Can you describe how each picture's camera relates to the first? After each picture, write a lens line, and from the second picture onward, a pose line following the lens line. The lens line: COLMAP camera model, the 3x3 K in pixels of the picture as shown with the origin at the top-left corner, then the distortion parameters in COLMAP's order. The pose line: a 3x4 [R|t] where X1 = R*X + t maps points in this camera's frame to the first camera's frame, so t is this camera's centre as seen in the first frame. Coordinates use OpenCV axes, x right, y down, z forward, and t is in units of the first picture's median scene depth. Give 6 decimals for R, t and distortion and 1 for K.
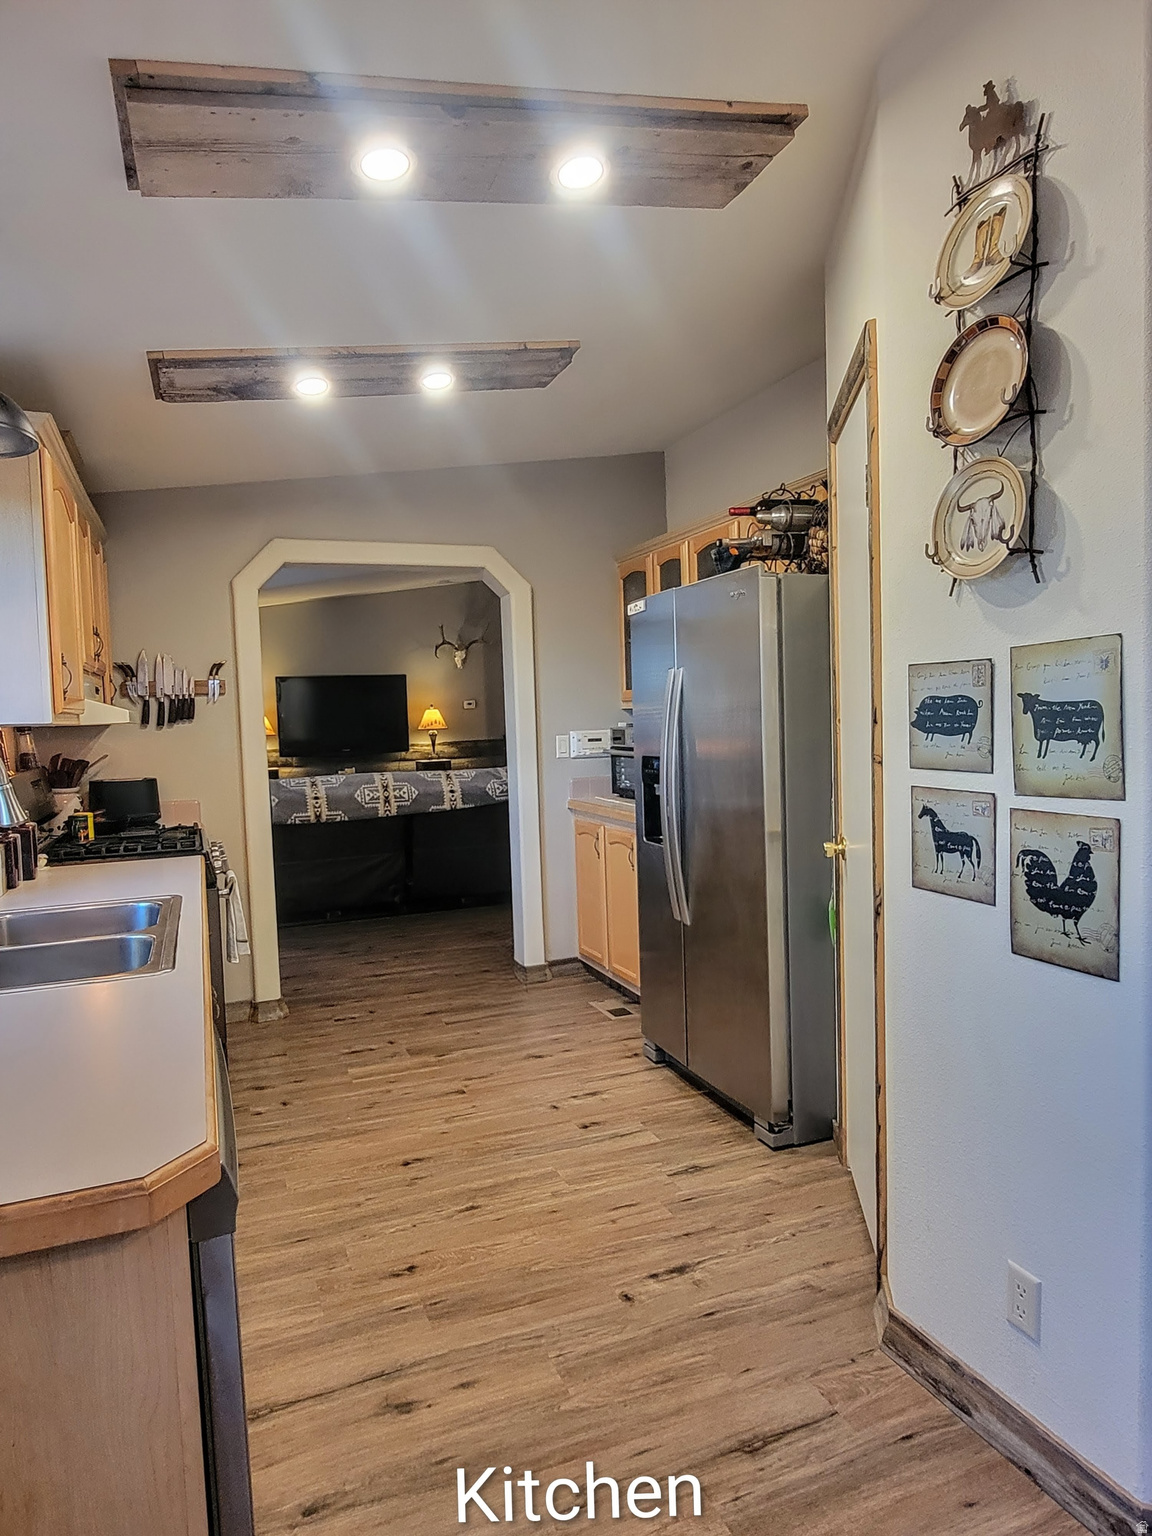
lens RADIAL K [[1003.8, 0, 576.0], [0, 1003.8, 768.0], [0, 0, 1]] dist [-0.002529, -0.000106]
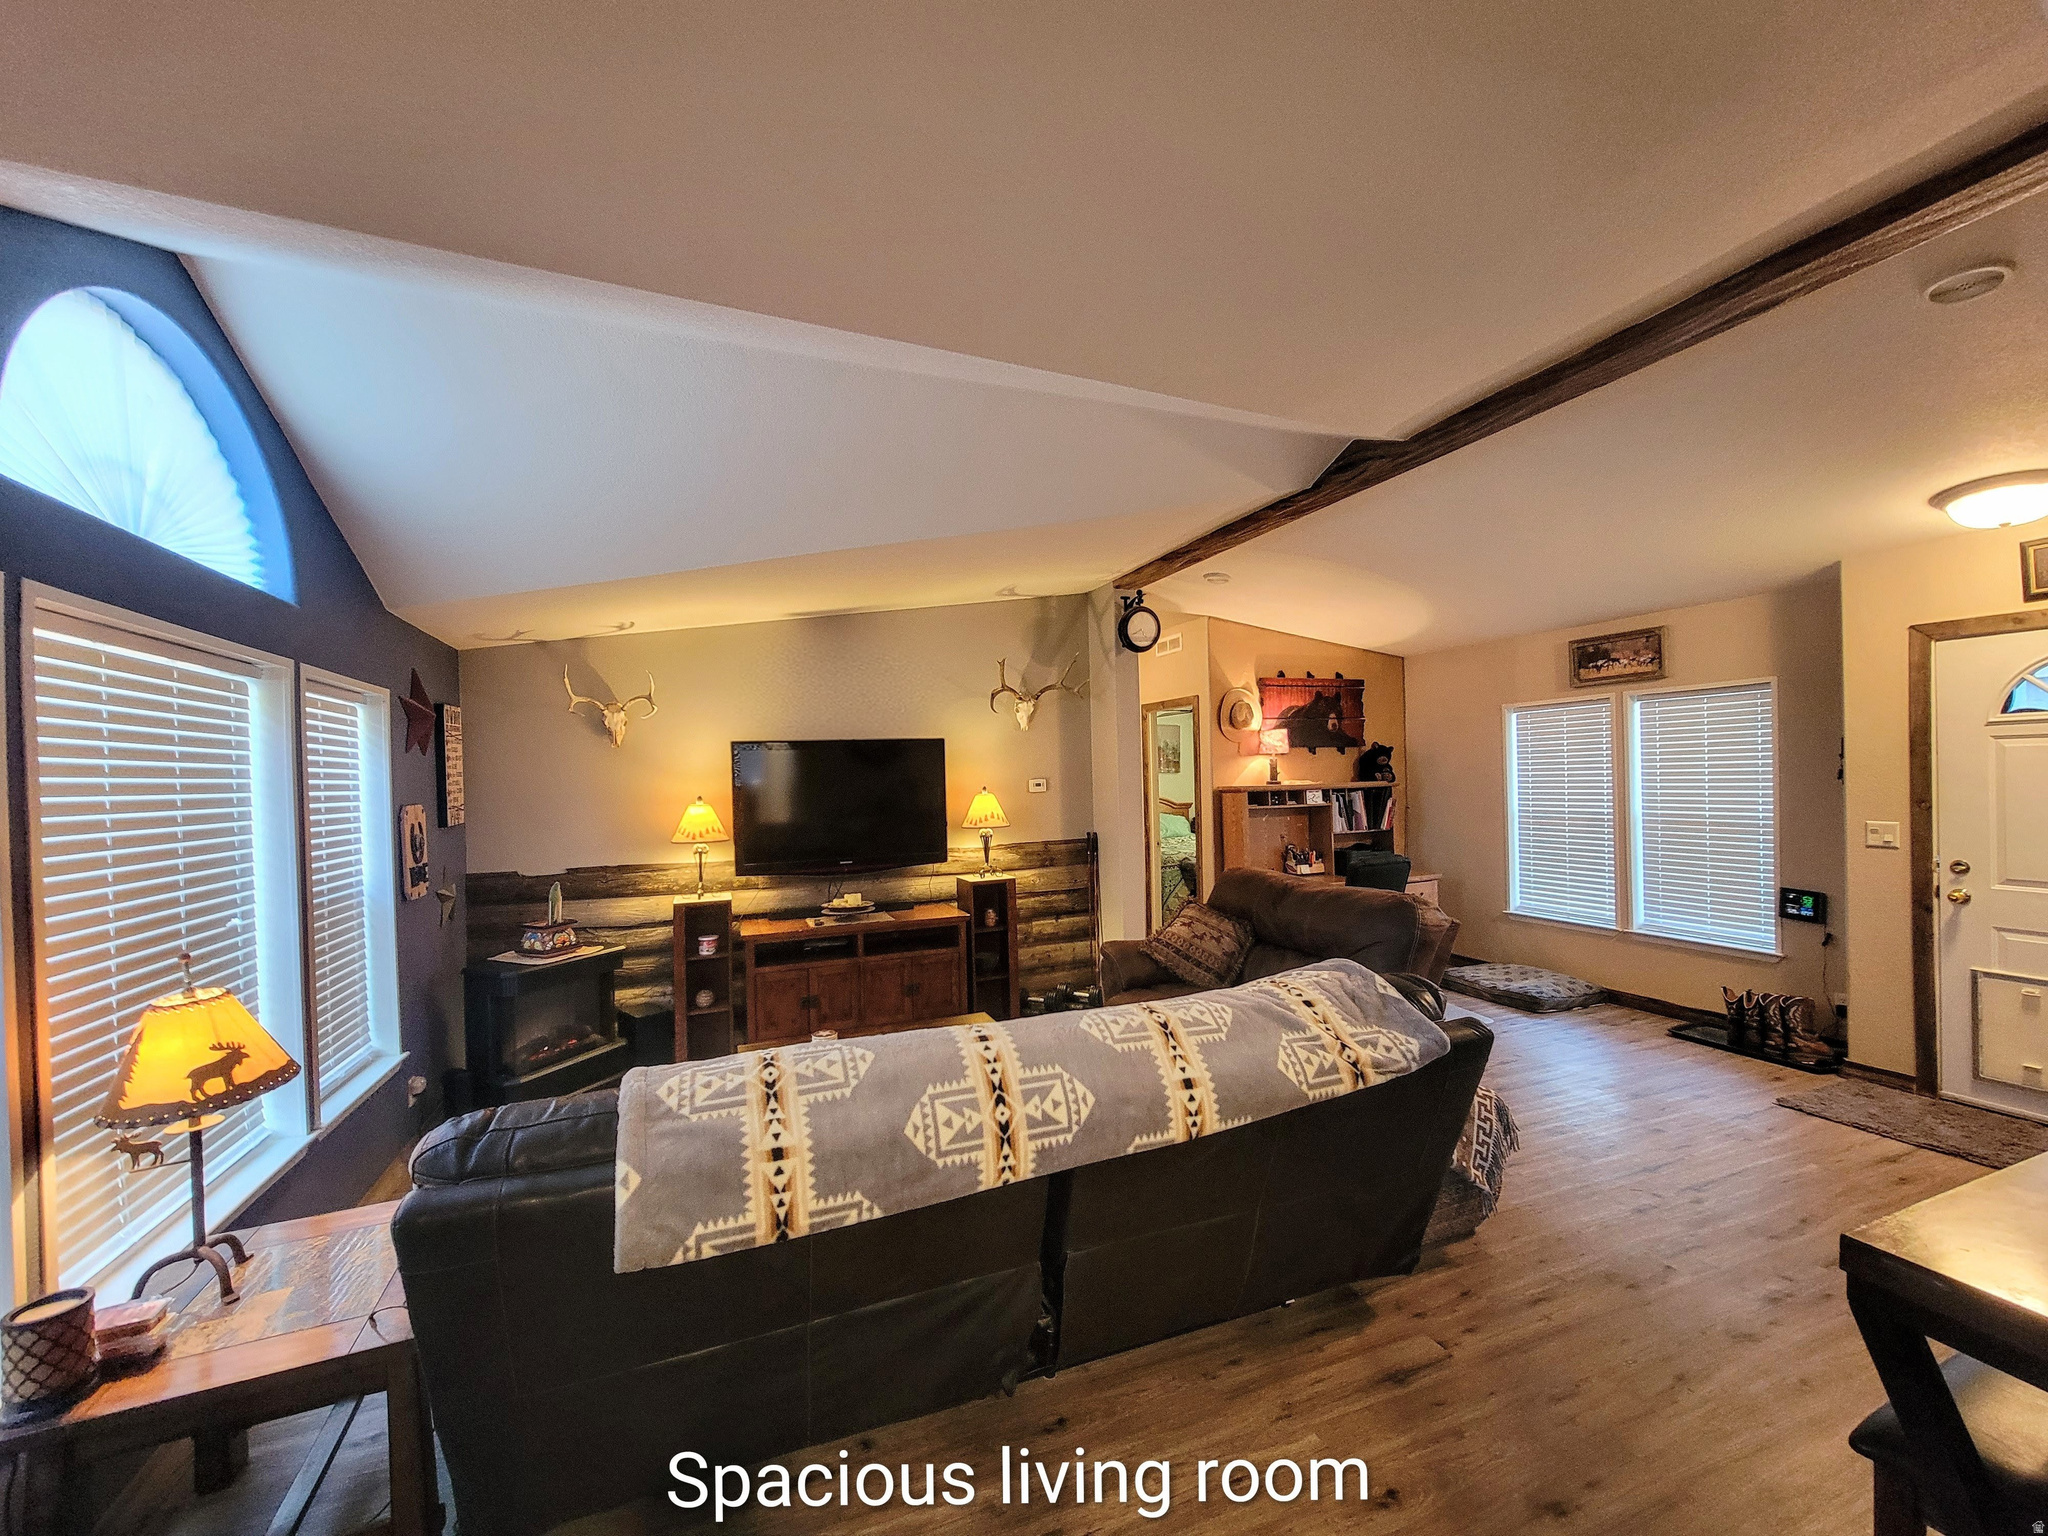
lens RADIAL K [[824.6, 0, 1024.0], [0, 824.6, 768.0], [0, 0, 1]] dist [-0.001446, -0.000023]
pose [[0.999990, 0.001275, 0.004204, -0.182120], [-0.001027, 0.998297, -0.058319, -0.066787], [-0.004272, 0.058315, 0.998289, 0.729712]]
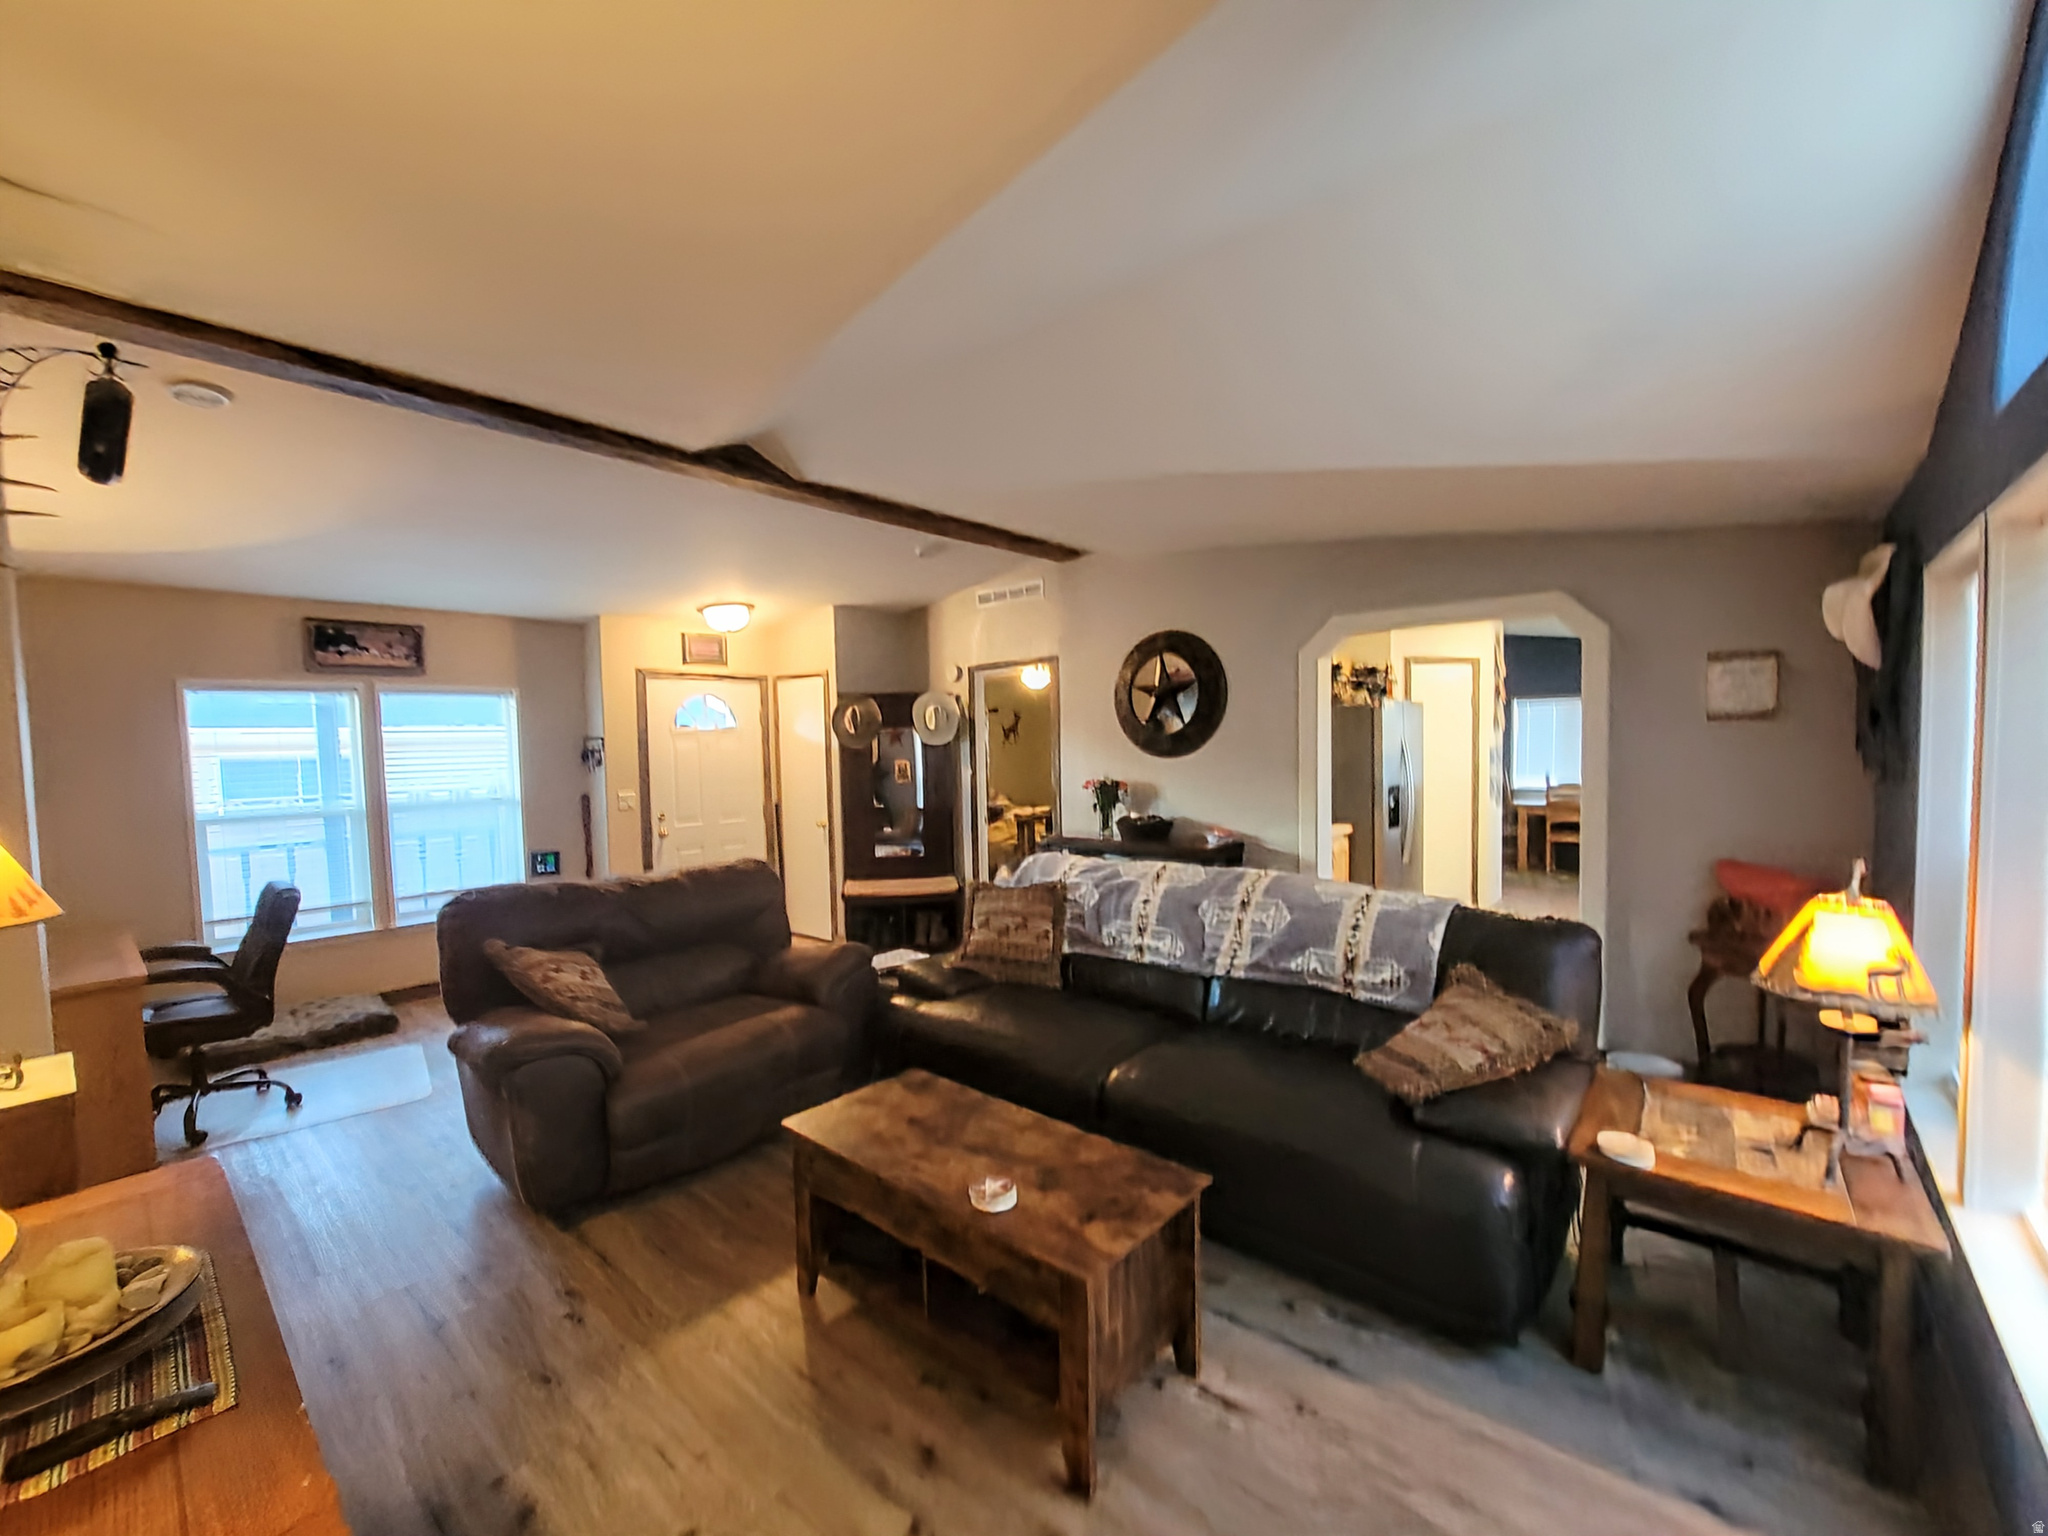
lens RADIAL K [[824.6, 0, 1024.0], [0, 824.6, 768.0], [0, 0, 1]] dist [-0.001446, -0.000023]
pose [[-0.466585, 0.007199, 0.884447, -0.544225], [0.080712, 0.996141, 0.034471, -0.085233], [-0.880786, 0.087469, -0.465366, 1.321373]]
